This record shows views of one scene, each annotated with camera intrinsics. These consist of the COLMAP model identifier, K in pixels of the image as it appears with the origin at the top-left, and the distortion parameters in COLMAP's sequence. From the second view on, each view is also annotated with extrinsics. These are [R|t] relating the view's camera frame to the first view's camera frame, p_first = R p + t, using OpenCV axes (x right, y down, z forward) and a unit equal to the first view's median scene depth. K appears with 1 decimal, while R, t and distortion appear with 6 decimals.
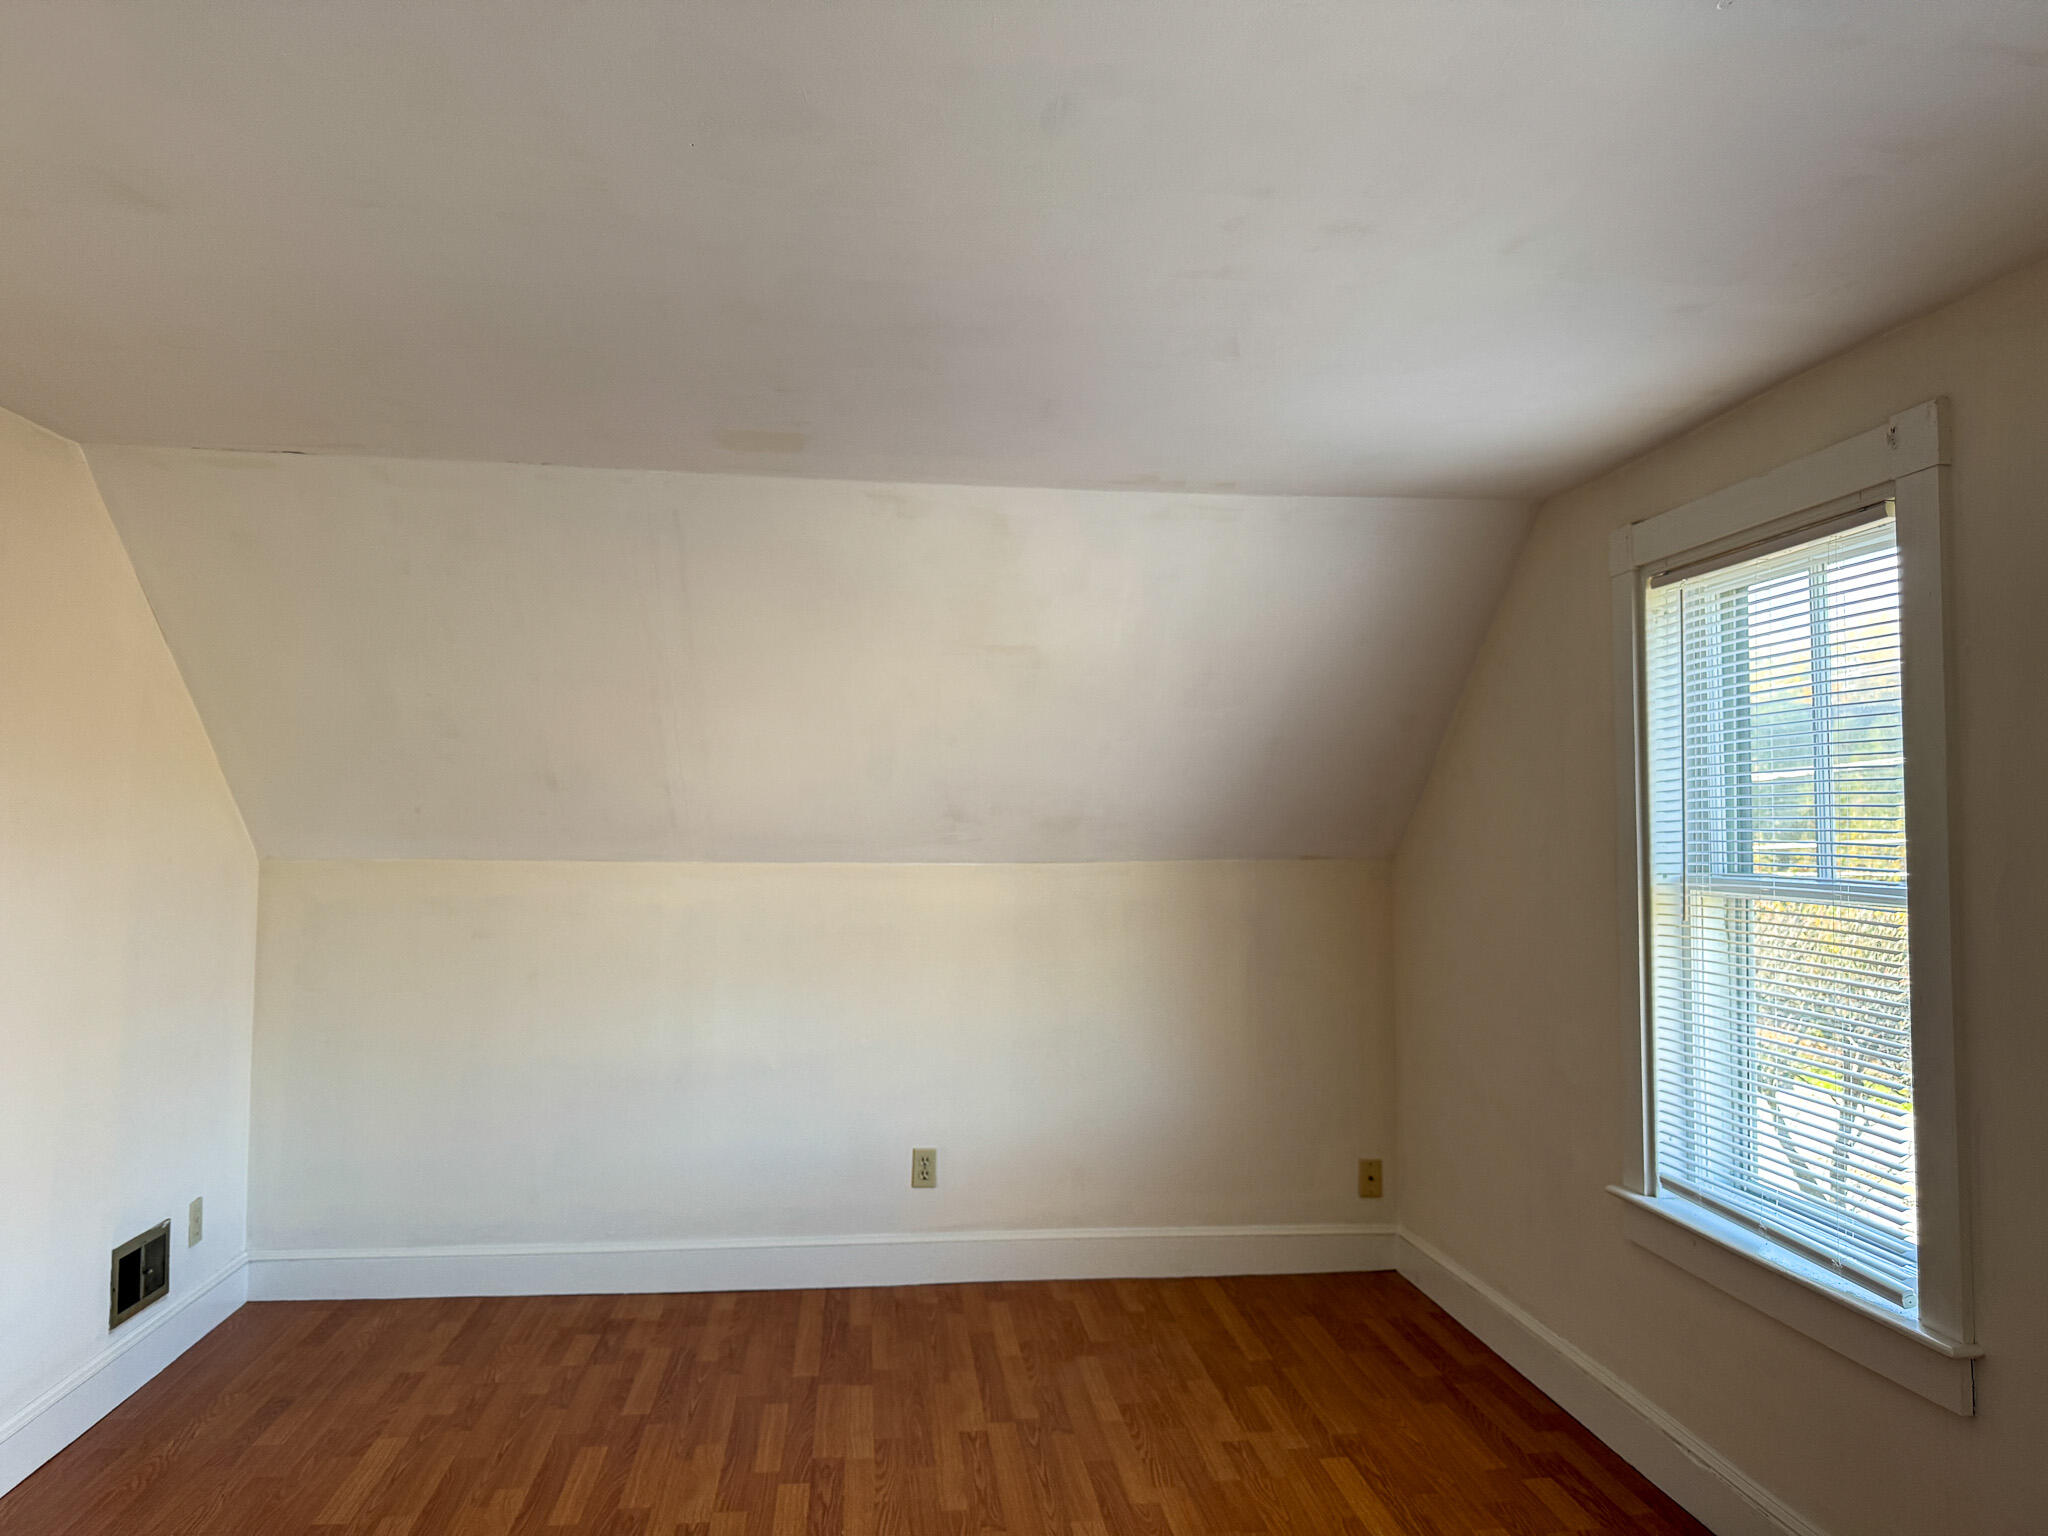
lens RADIAL K [[1461.0, 0, 1022.9], [0, 1461.0, 758.2], [0, 0, 1]] dist [0.011615, -0.009142]
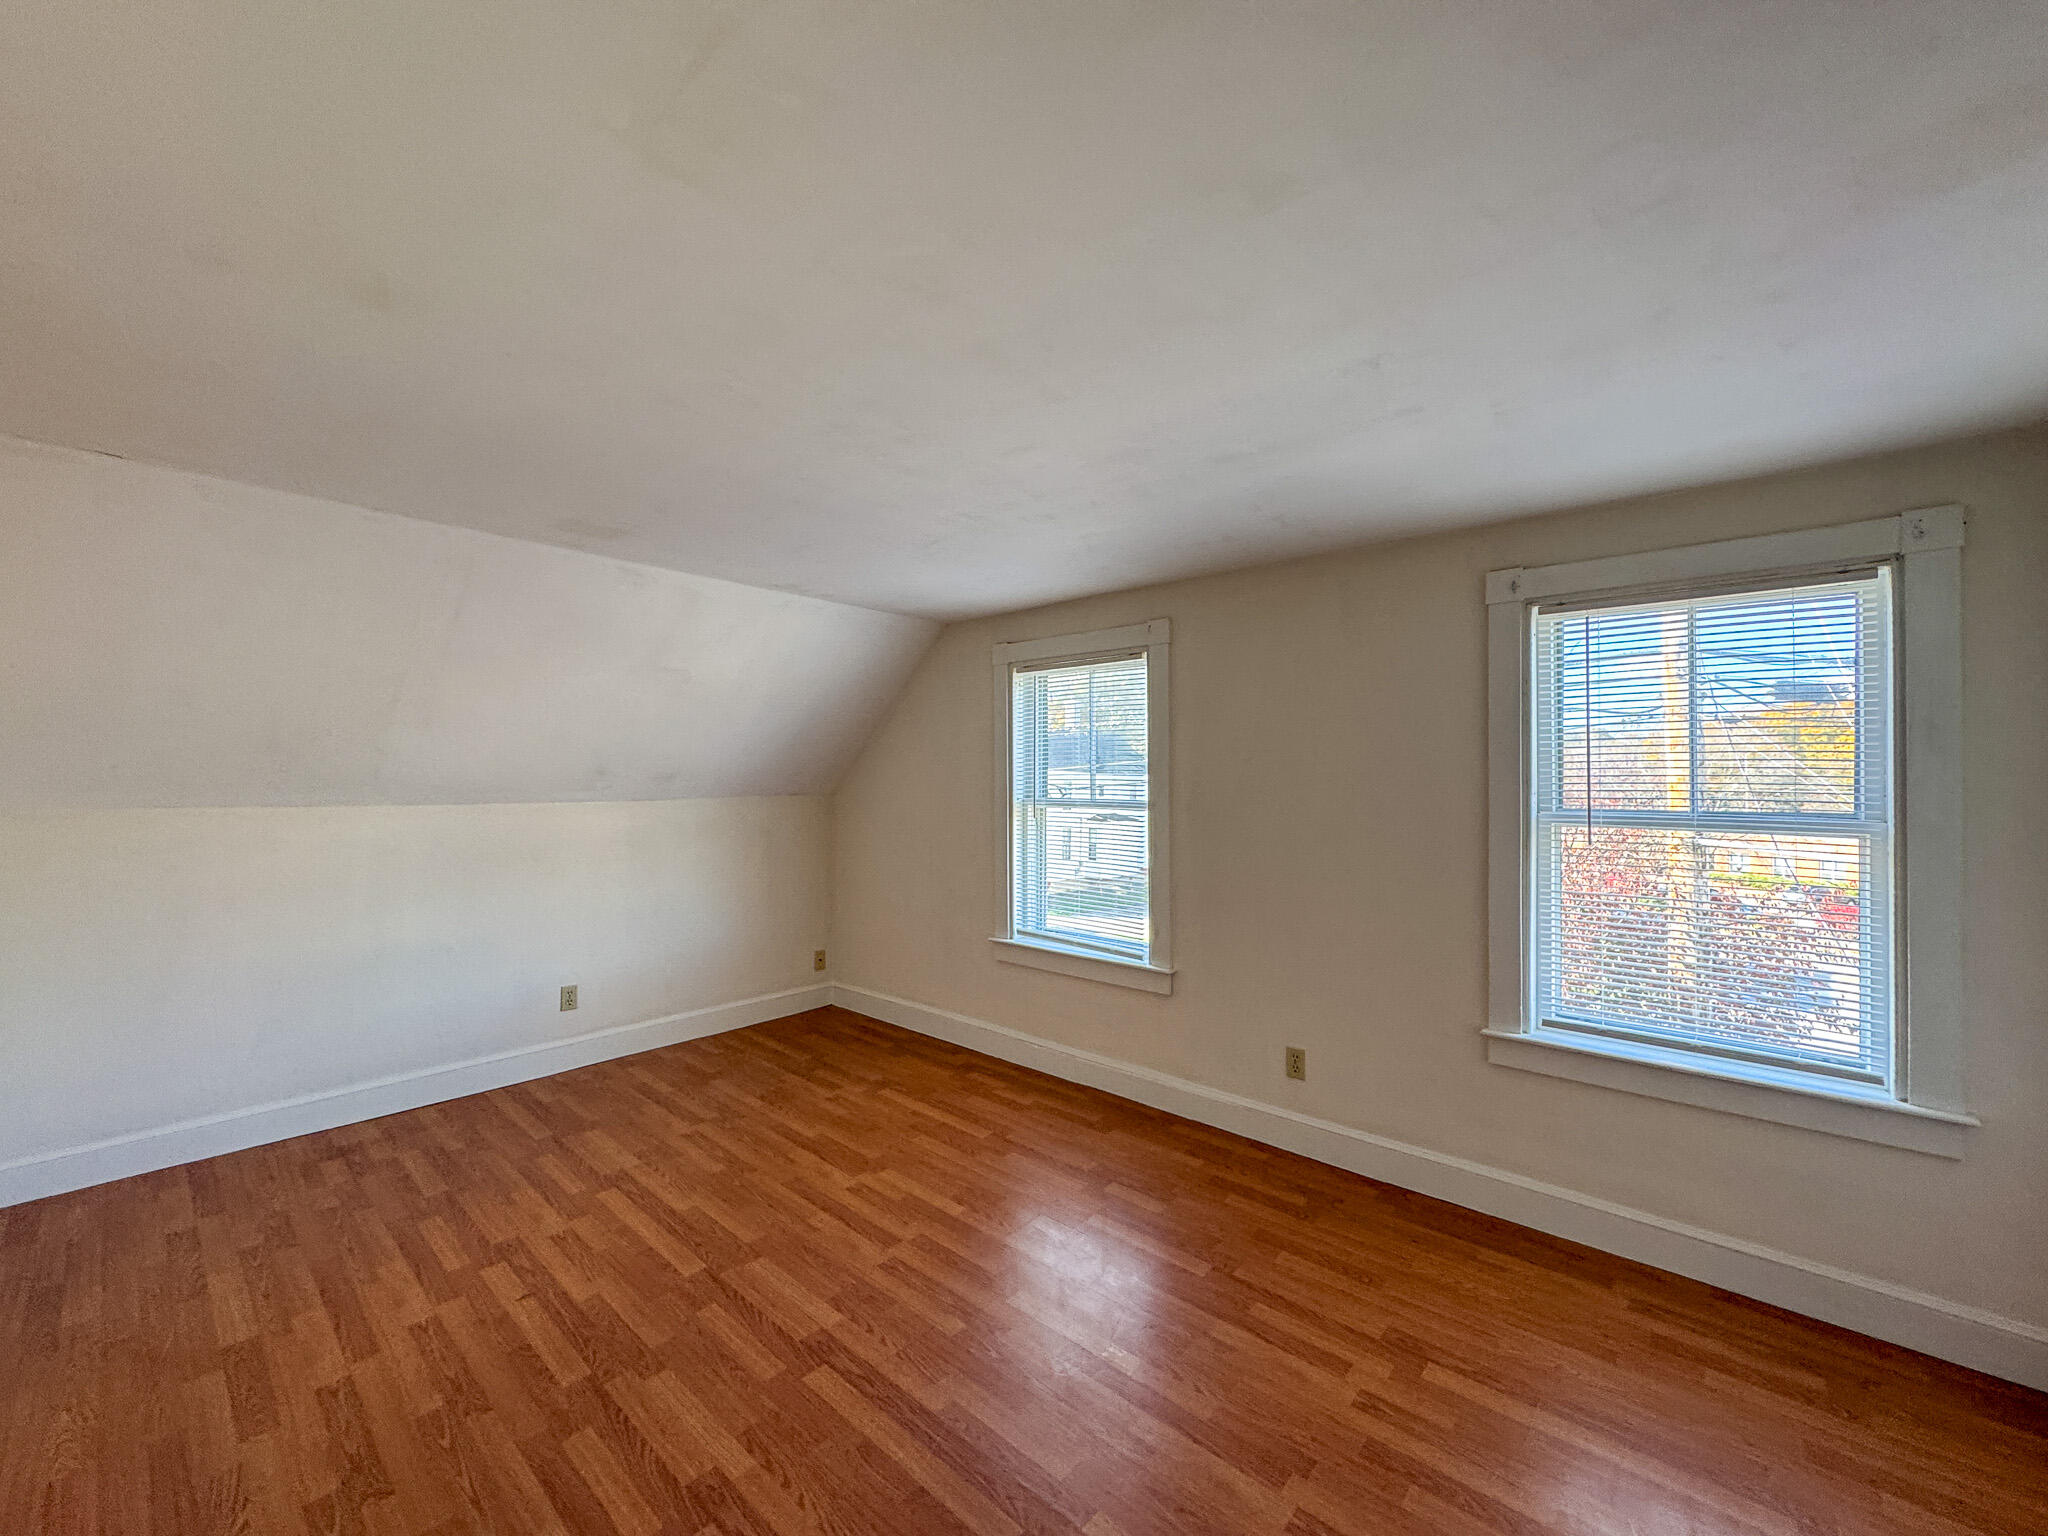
lens RADIAL K [[814.4, 0, 1019.8], [0, 814.4, 775.0], [0, 0, 1]] dist [-0.000806, 0.000316]
pose [[0.742682, -0.001427, 0.669642, -0.360789], [-0.030362, 0.998898, 0.035803, -0.003485], [-0.668955, -0.046922, 0.741820, 0.051689]]
